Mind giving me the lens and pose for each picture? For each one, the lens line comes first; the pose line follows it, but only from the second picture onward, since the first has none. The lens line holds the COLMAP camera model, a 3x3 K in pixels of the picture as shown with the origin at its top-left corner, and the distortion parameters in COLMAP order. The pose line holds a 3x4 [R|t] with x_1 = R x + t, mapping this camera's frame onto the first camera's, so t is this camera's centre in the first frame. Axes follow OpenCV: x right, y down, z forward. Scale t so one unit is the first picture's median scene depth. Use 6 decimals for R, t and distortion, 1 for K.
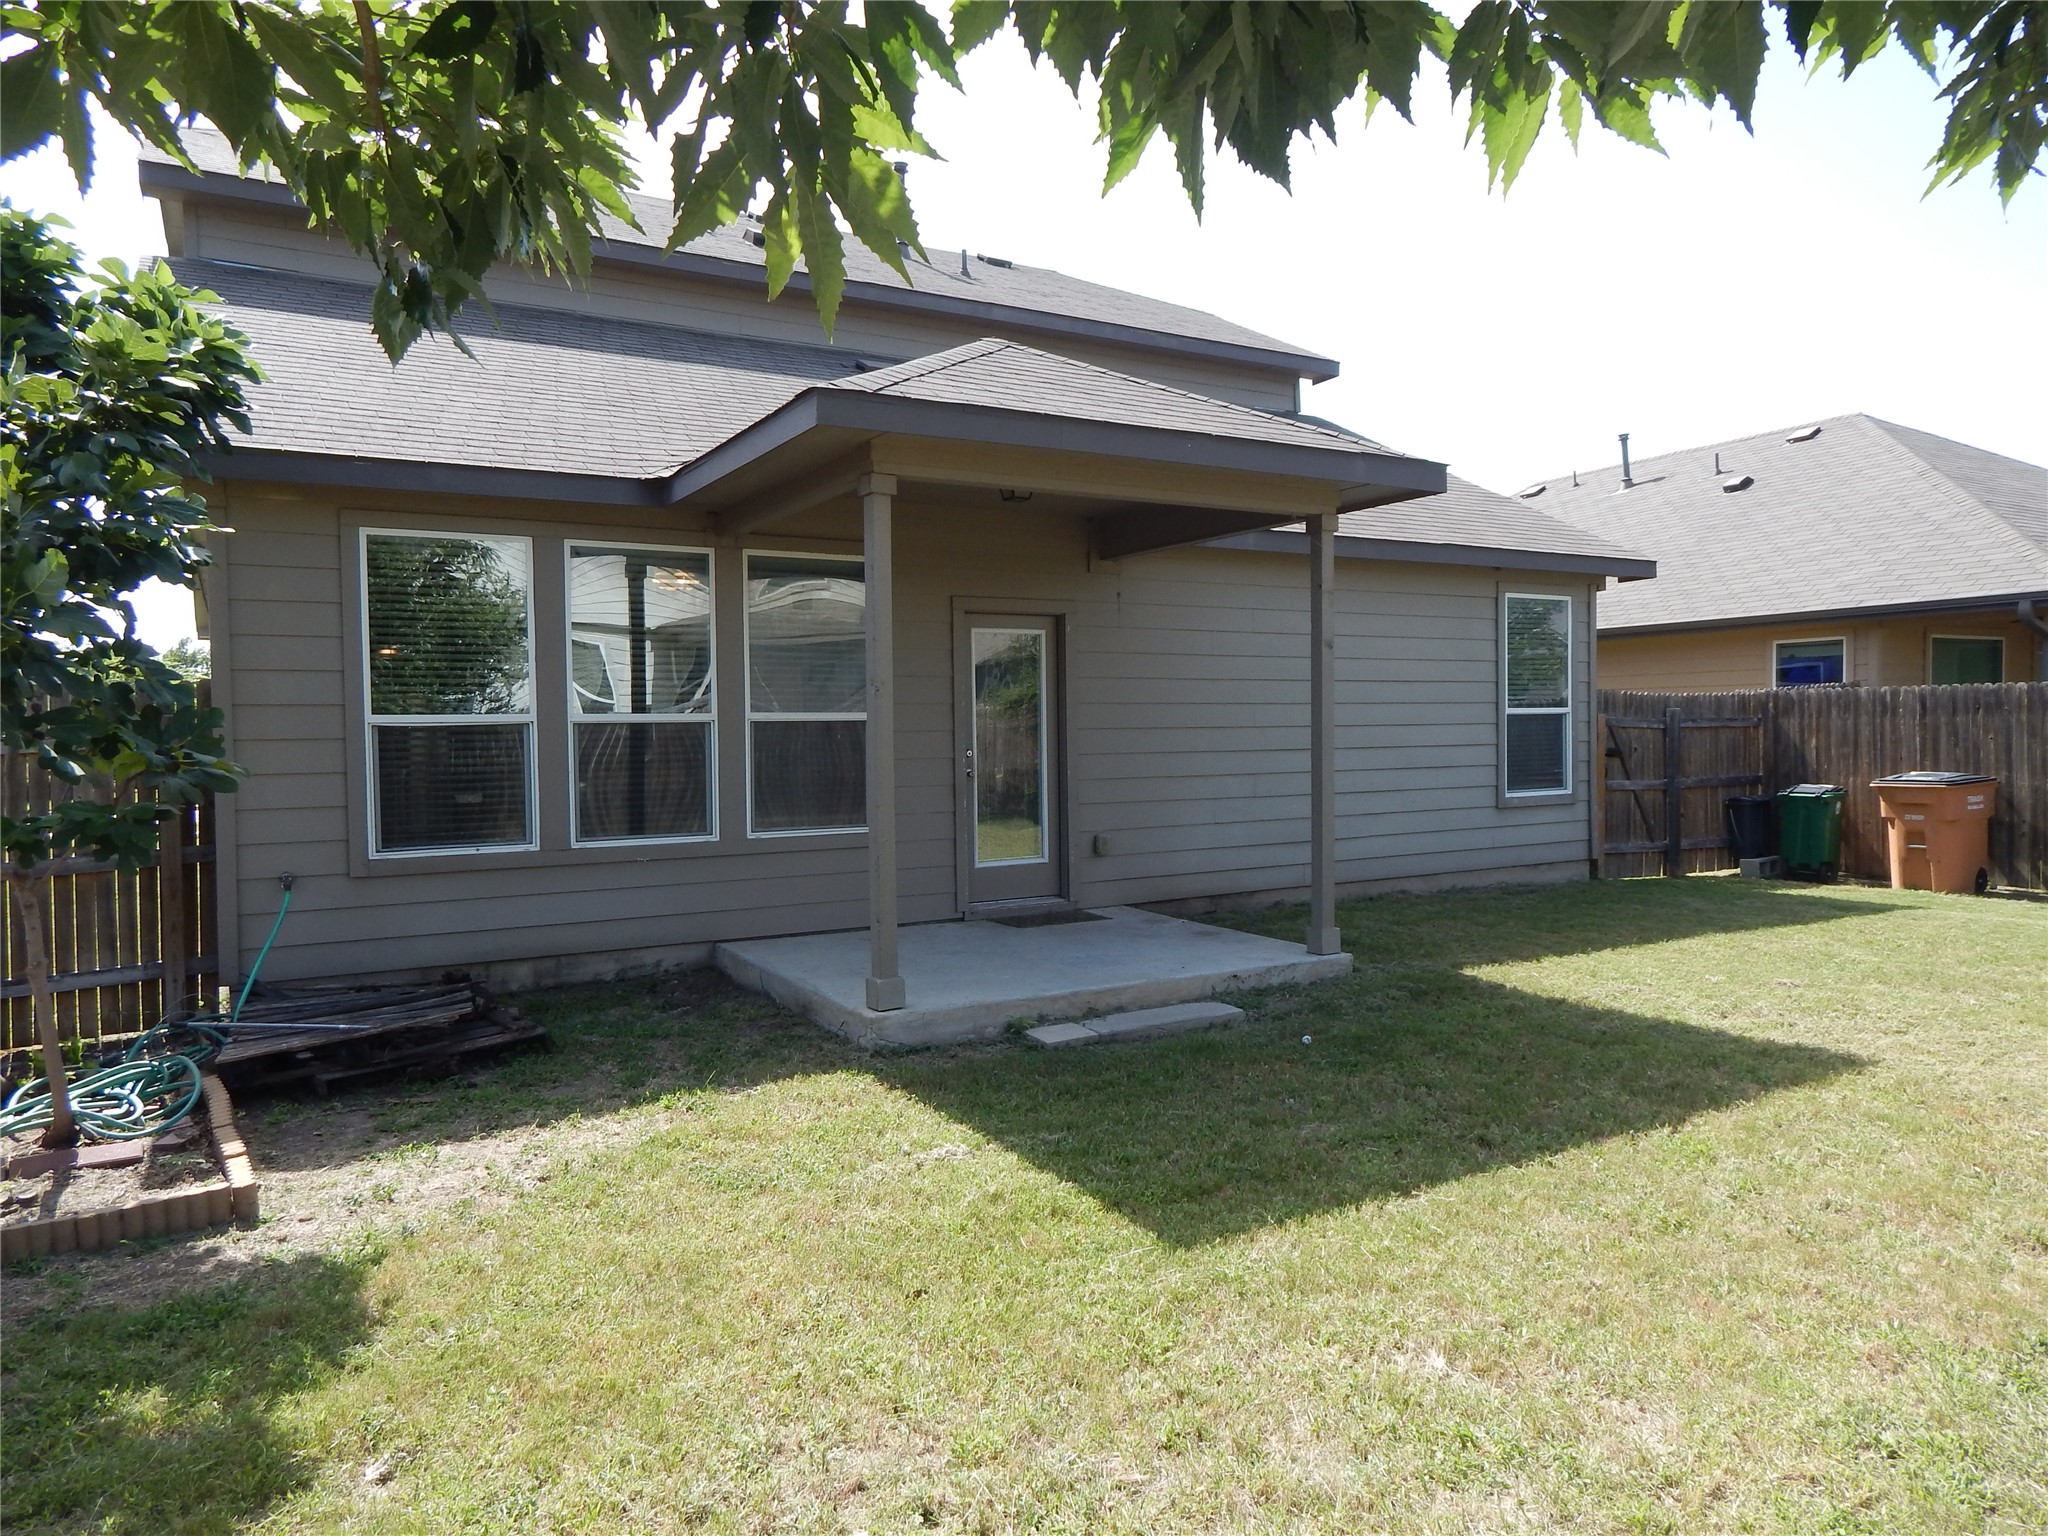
lens RADIAL K [[1352.0, 0, 1032.9], [0, 1352.0, 769.8], [0, 0, 1]] dist [-0.004207, -0.000246]
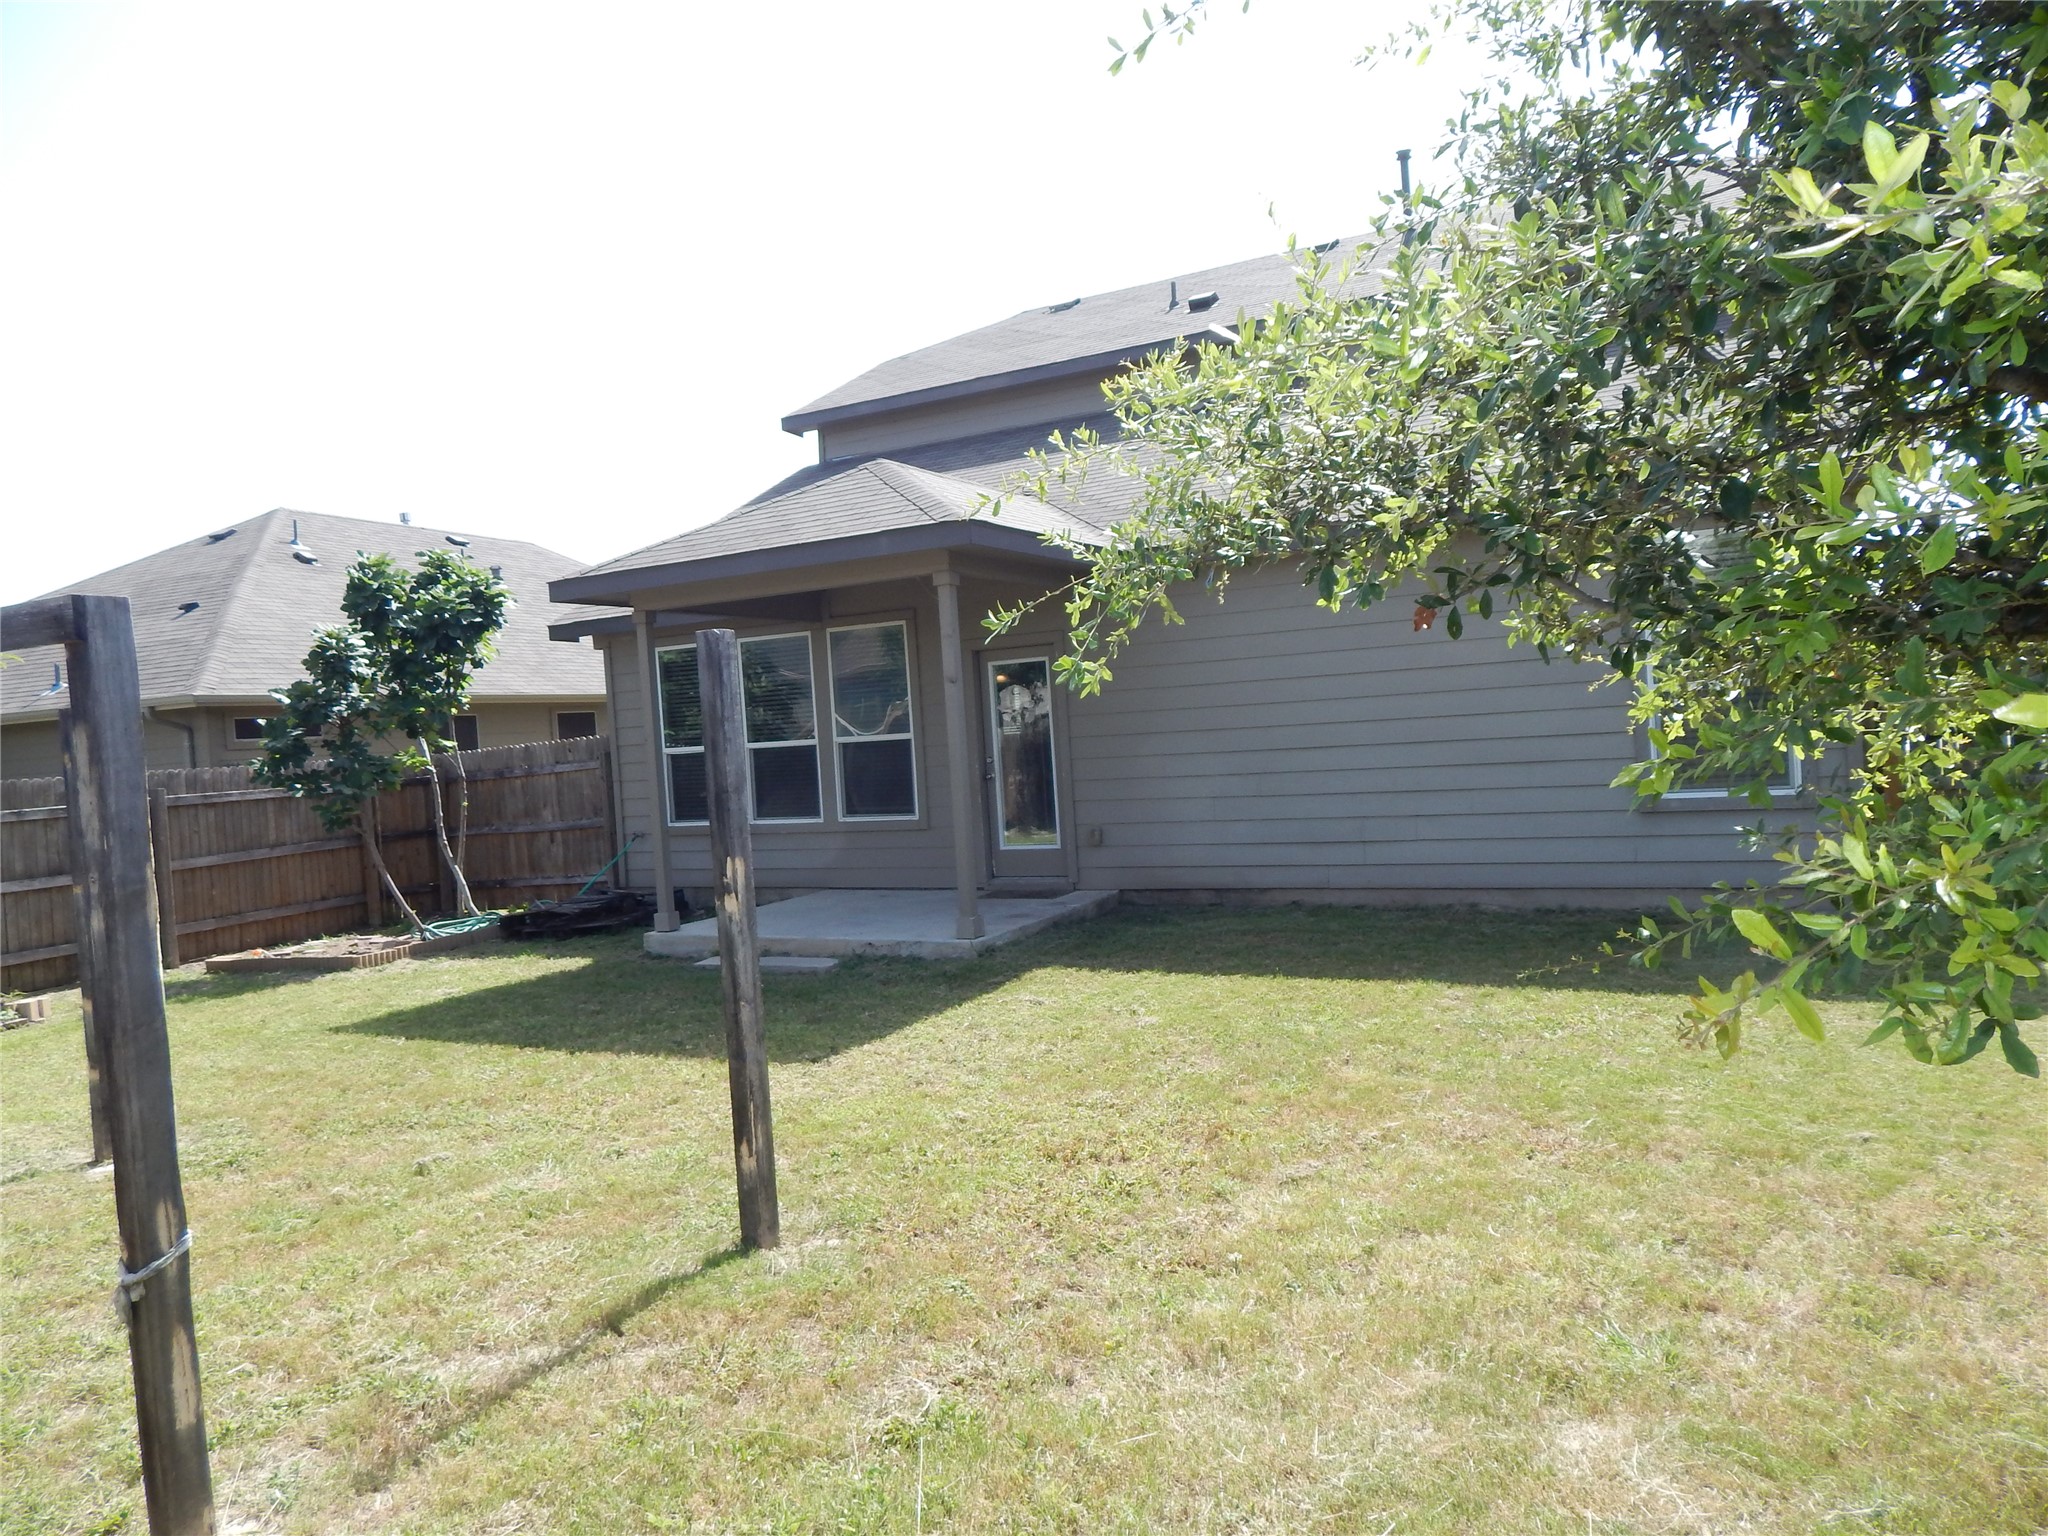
lens RADIAL K [[1352.0, 0, 1033.9], [0, 1352.0, 766.3], [0, 0, 1]] dist [-0.004207, -0.000246]
pose [[0.521662, 0.000585, -0.853152, 1.105659], [0.027635, 0.999463, 0.017583, -0.028896], [0.852704, -0.032750, 0.521366, 0.387453]]
